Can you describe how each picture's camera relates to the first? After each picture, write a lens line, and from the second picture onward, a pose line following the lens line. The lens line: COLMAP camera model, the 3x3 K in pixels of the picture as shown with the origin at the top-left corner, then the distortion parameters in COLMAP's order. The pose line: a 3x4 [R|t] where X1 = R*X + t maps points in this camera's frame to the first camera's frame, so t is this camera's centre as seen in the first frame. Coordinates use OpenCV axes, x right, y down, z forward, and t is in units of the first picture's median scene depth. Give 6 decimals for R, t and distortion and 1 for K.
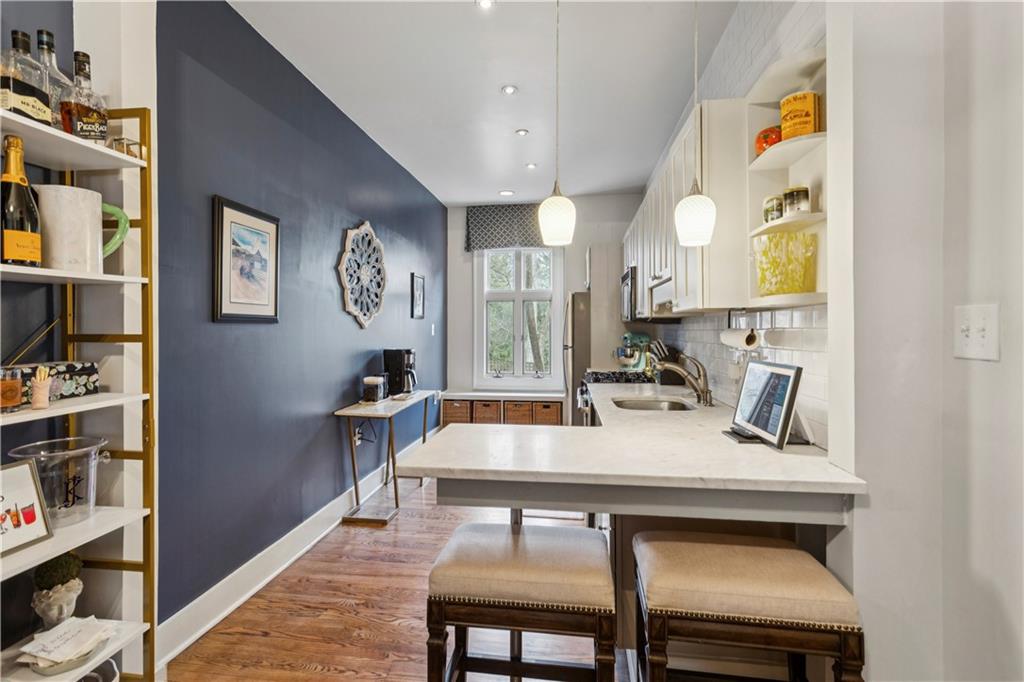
lens RADIAL K [[489.9, 0, 498.1], [0, 489.9, 326.9], [0, 0, 1]] dist [0.003958, 0.001068]
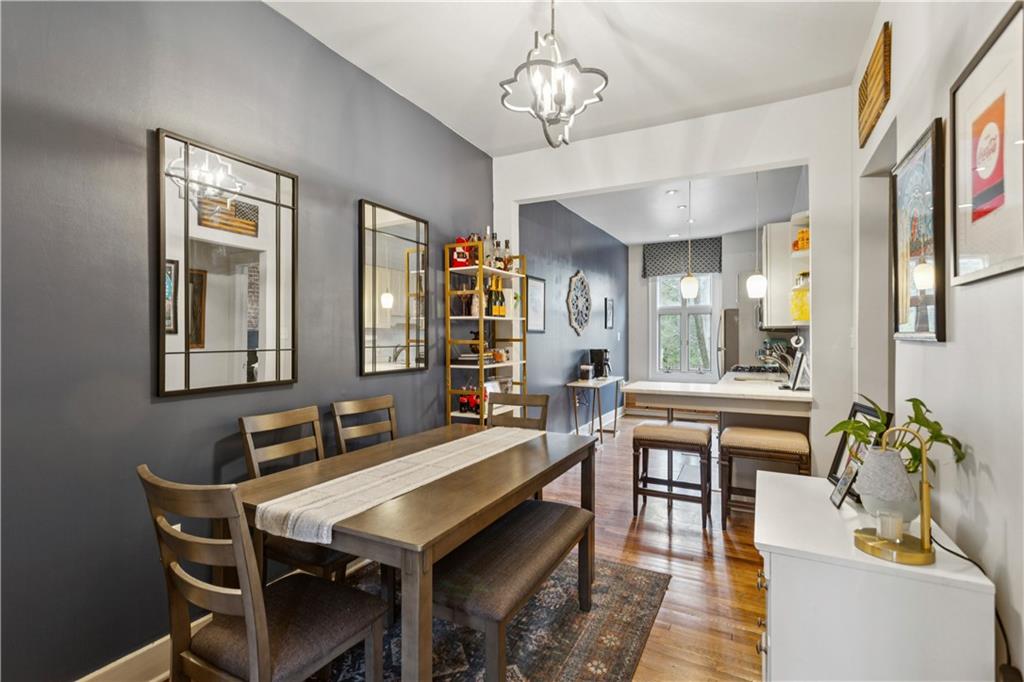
lens RADIAL K [[489.9, 0, 506.4], [0, 489.9, 331.1], [0, 0, 1]] dist [0.003958, 0.001068]
pose [[0.945345, -0.005901, -0.326019, 0.026868], [0.004262, 0.999974, -0.005741, -0.004256], [0.326045, 0.004038, 0.945346, -0.593755]]
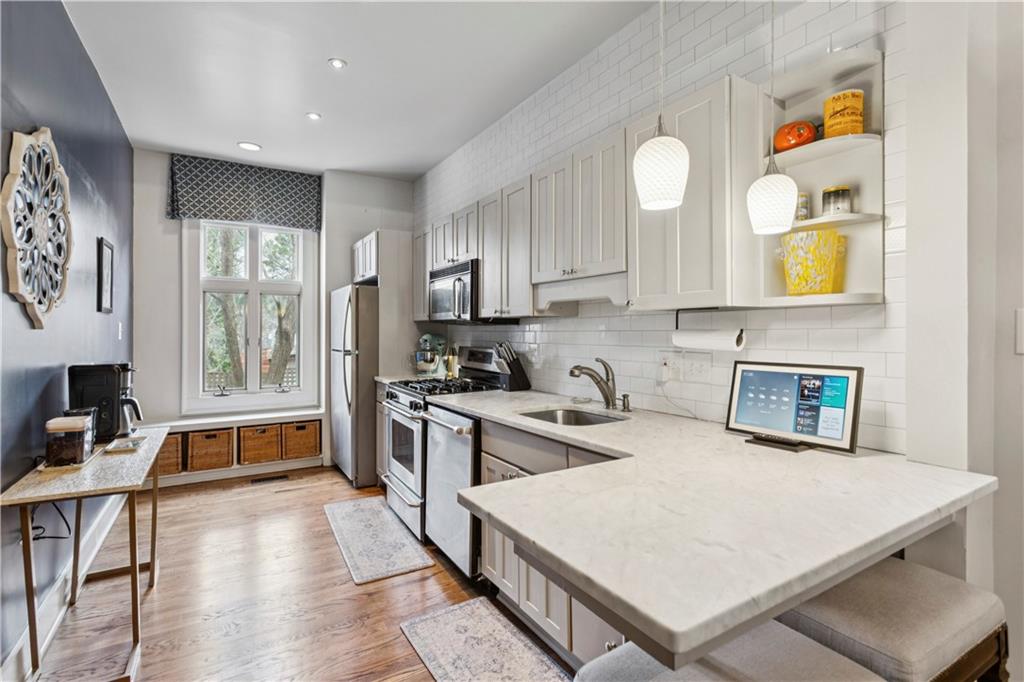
lens RADIAL K [[489.9, 0, 508.8], [0, 489.9, 331.3], [0, 0, 1]] dist [0.003958, 0.001068]
pose [[0.774988, 0.000912, 0.631976, -0.203406], [-0.003783, 0.999988, 0.003197, 0.003147], [-0.631965, -0.004868, 0.774982, 0.246468]]
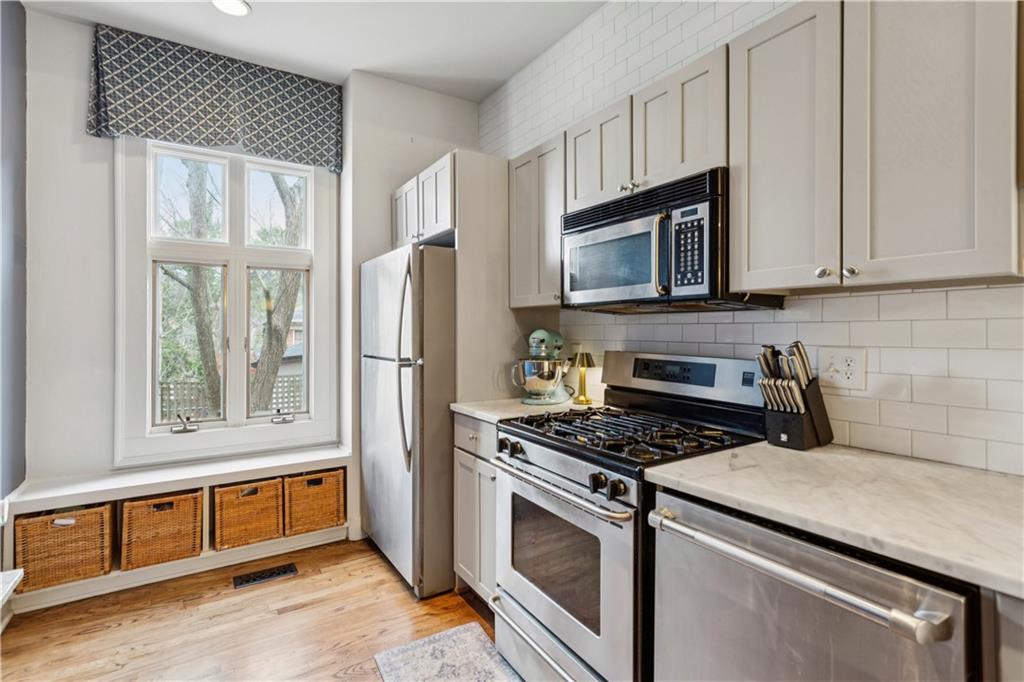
lens RADIAL K [[489.9, 0, 505.4], [0, 489.9, 330.2], [0, 0, 1]] dist [0.003958, 0.001068]
pose [[0.755745, 0.000471, 0.654866, -0.113103], [-0.002233, 0.999996, 0.001858, 0.012139], [-0.654862, -0.002866, 0.755743, 0.717644]]
